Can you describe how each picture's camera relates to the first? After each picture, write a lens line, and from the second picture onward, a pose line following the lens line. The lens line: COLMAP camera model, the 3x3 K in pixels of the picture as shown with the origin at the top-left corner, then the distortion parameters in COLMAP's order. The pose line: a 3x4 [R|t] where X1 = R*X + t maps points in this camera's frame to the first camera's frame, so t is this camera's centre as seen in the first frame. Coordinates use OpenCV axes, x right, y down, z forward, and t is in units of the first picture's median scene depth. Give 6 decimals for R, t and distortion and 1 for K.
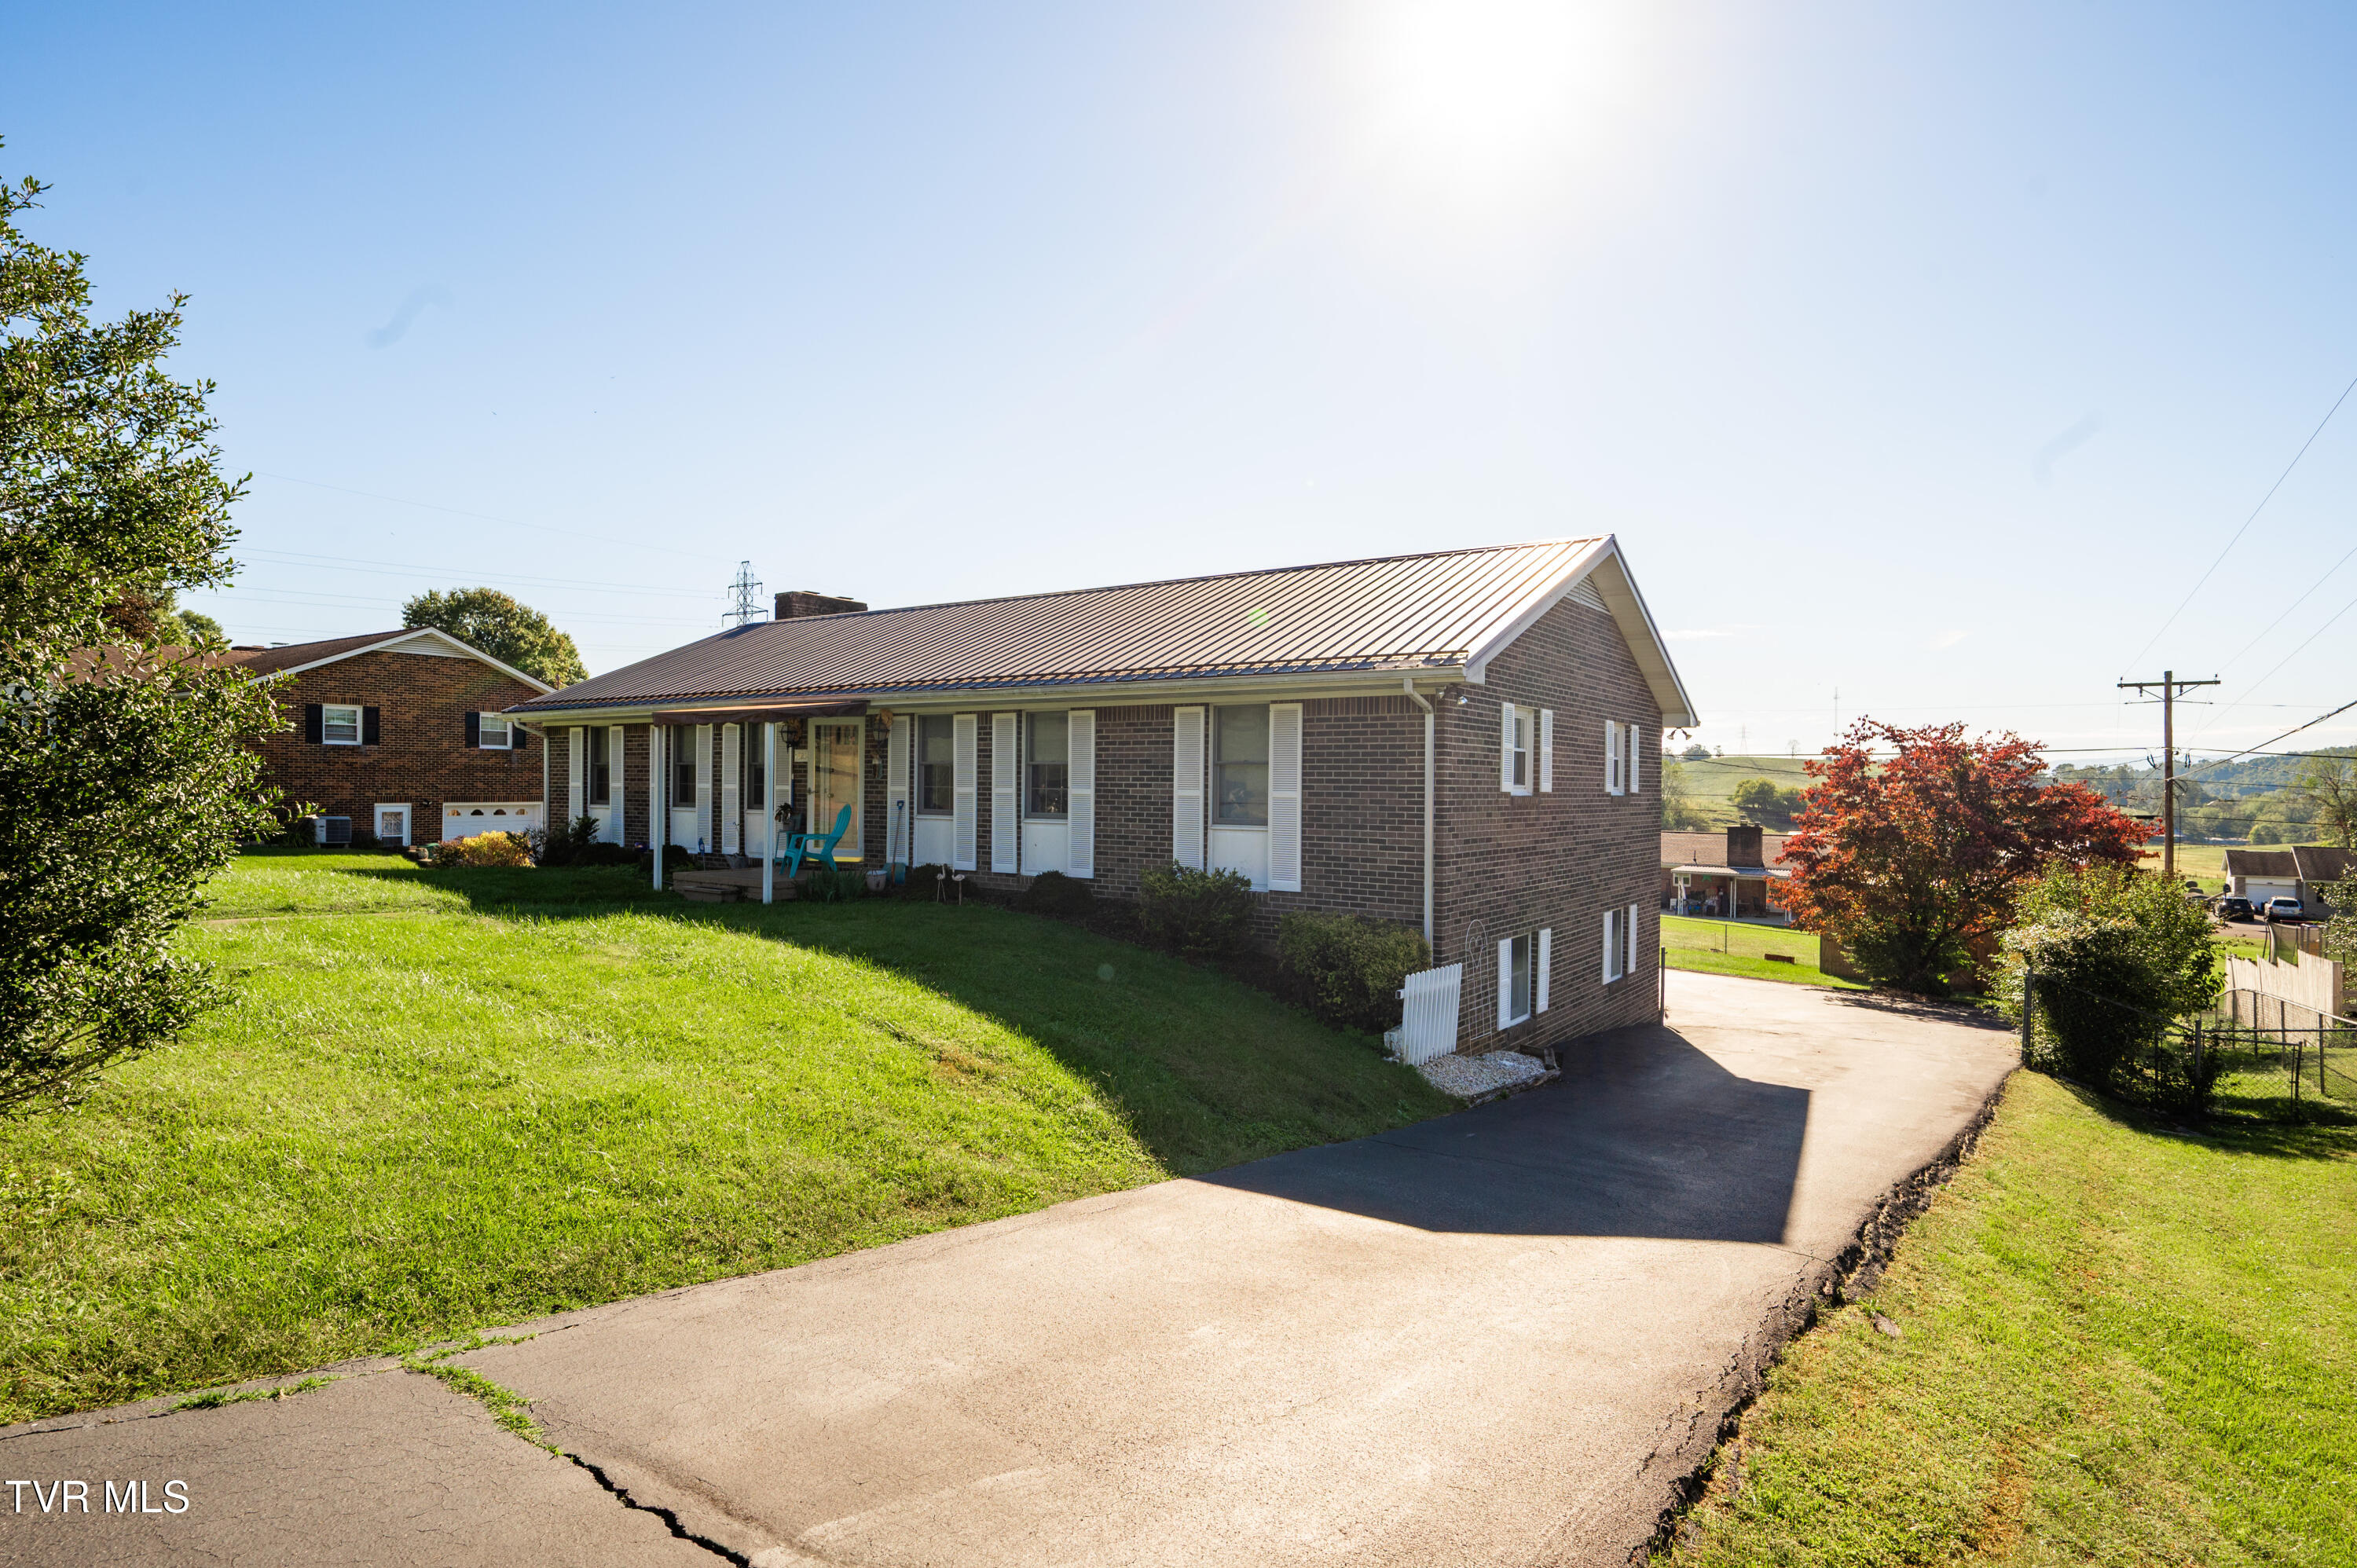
lens RADIAL K [[1215.9, 0, 1180.7], [0, 1215.9, 790.1], [0, 0, 1]] dist [0.006004, 0.000063]
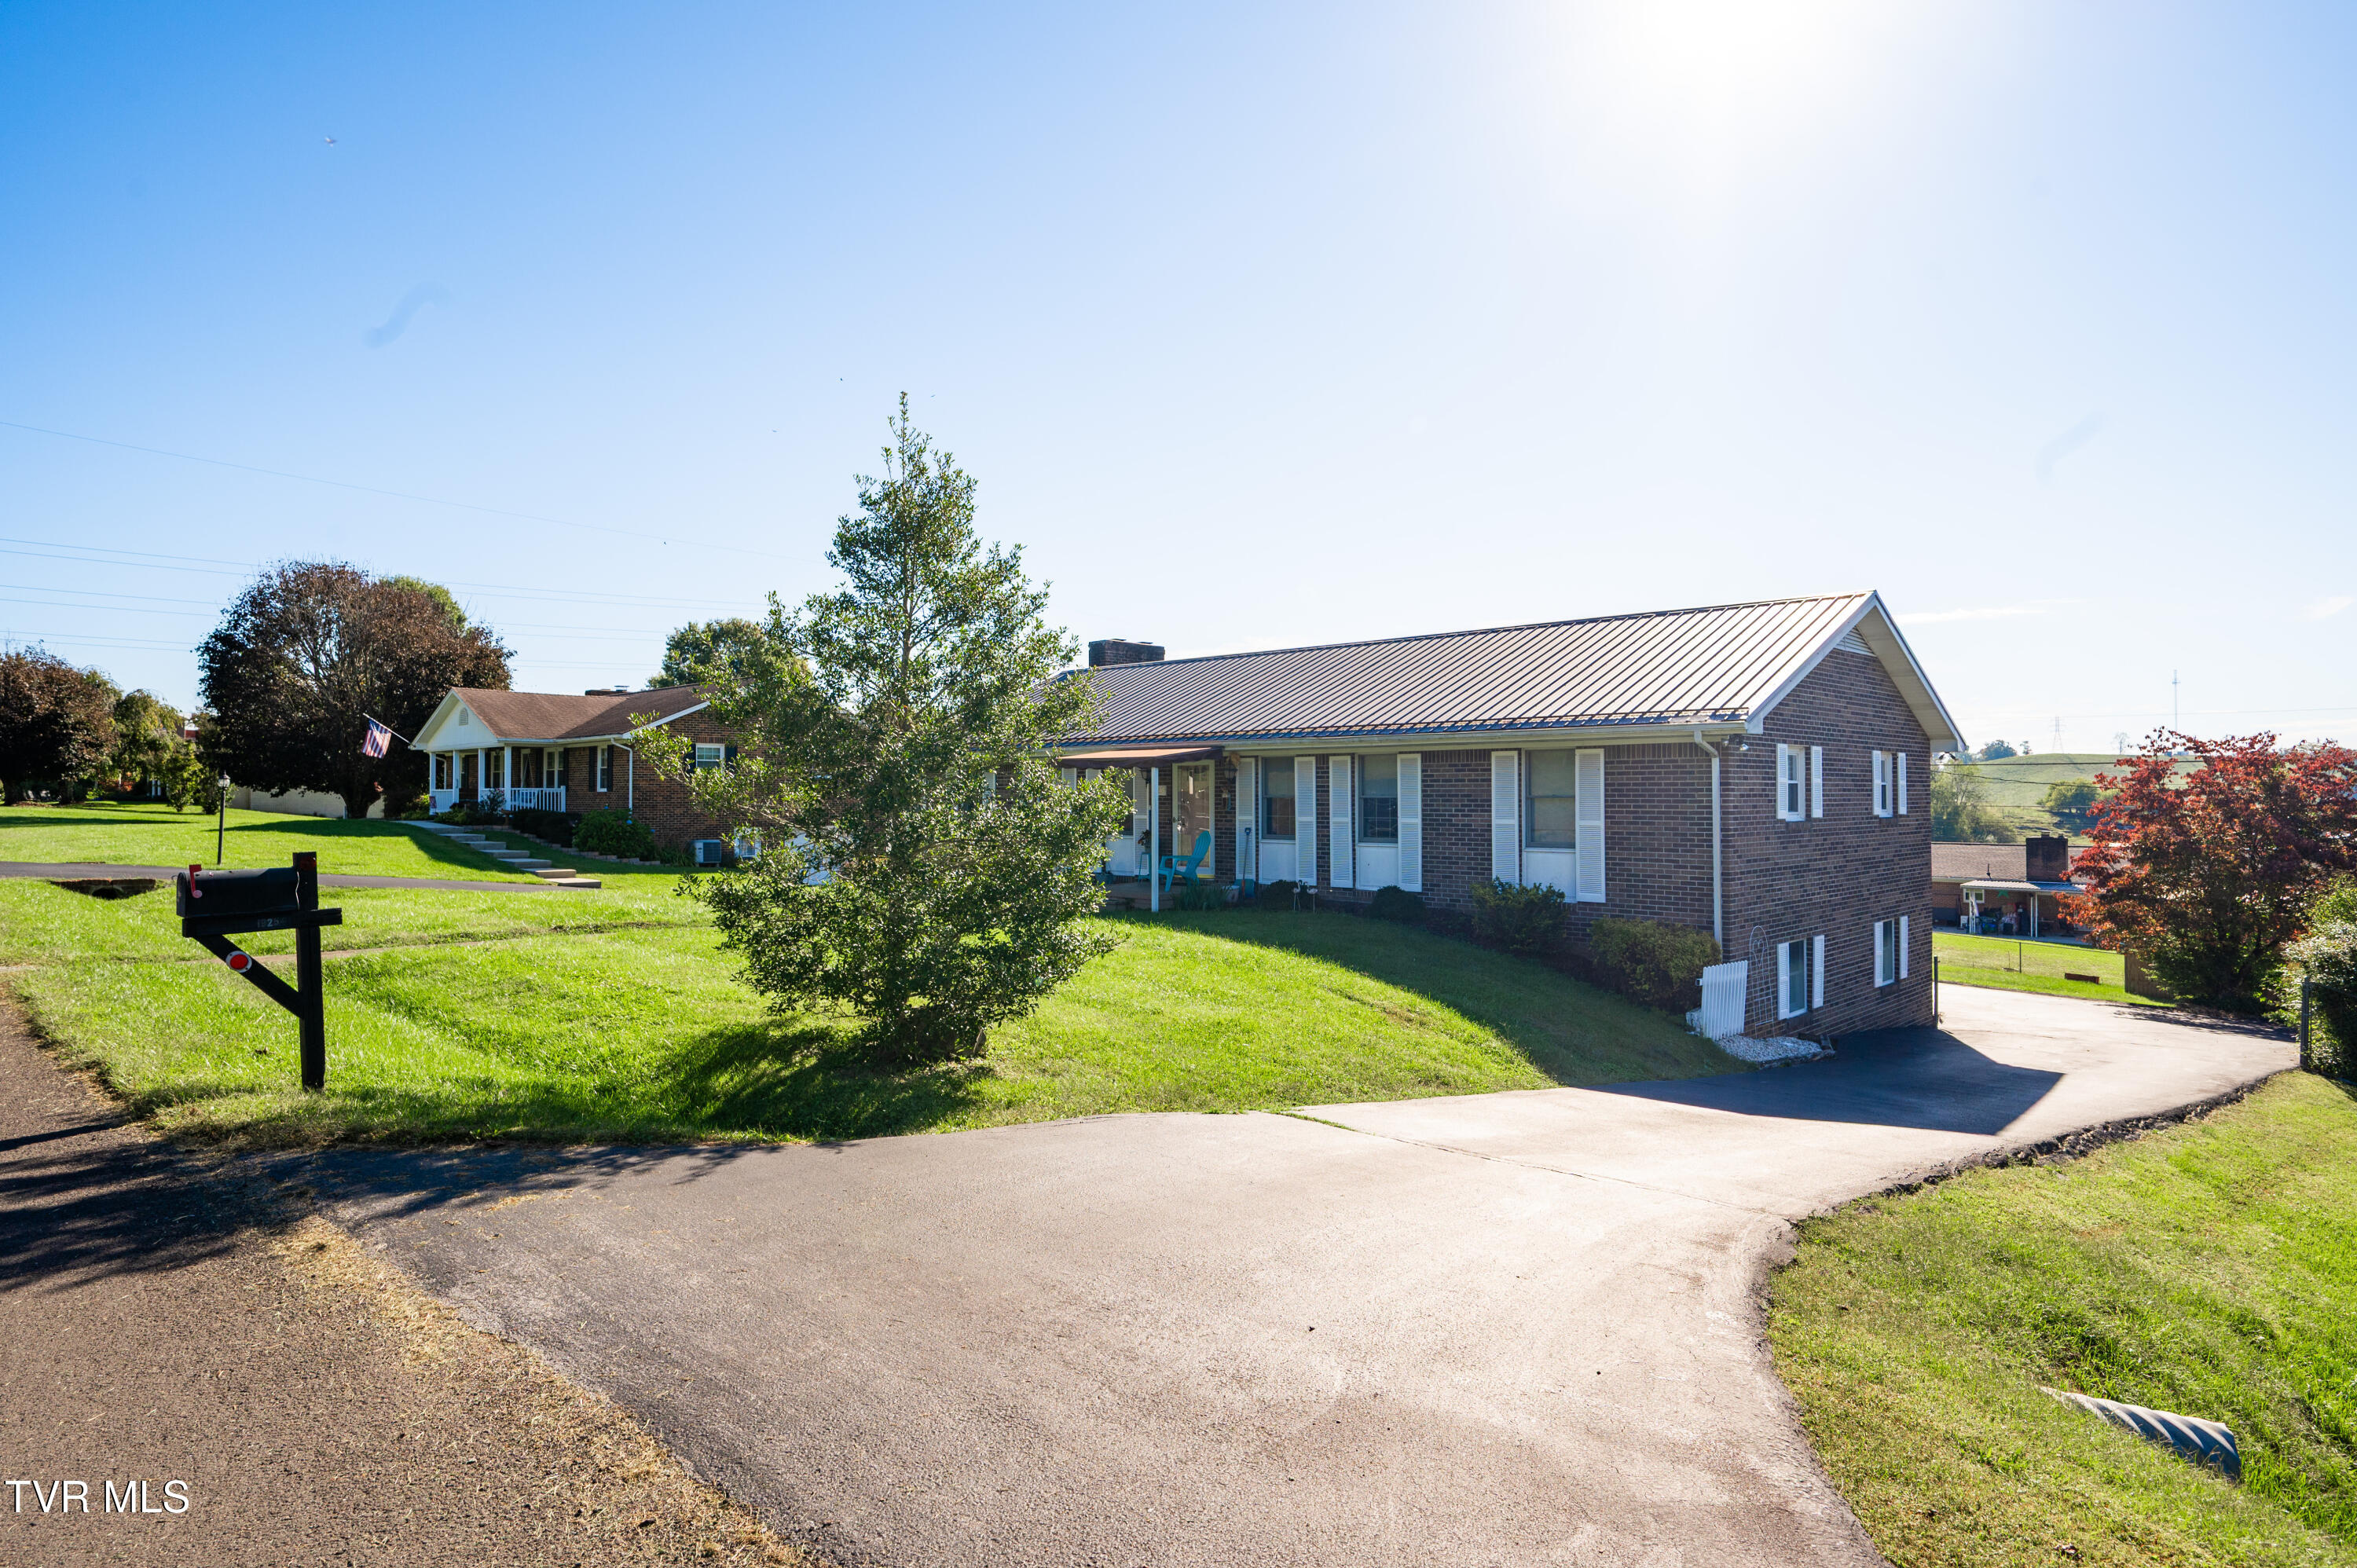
lens RADIAL K [[1286.2, 0, 1175.6], [0, 1286.2, 778.5], [0, 0, 1]] dist [0.000421, -0.003083]
pose [[0.985646, -0.014627, -0.168193, -0.087919], [0.011654, 0.999758, -0.018651, -0.018024], [0.168425, 0.016423, 0.985578, -0.285626]]
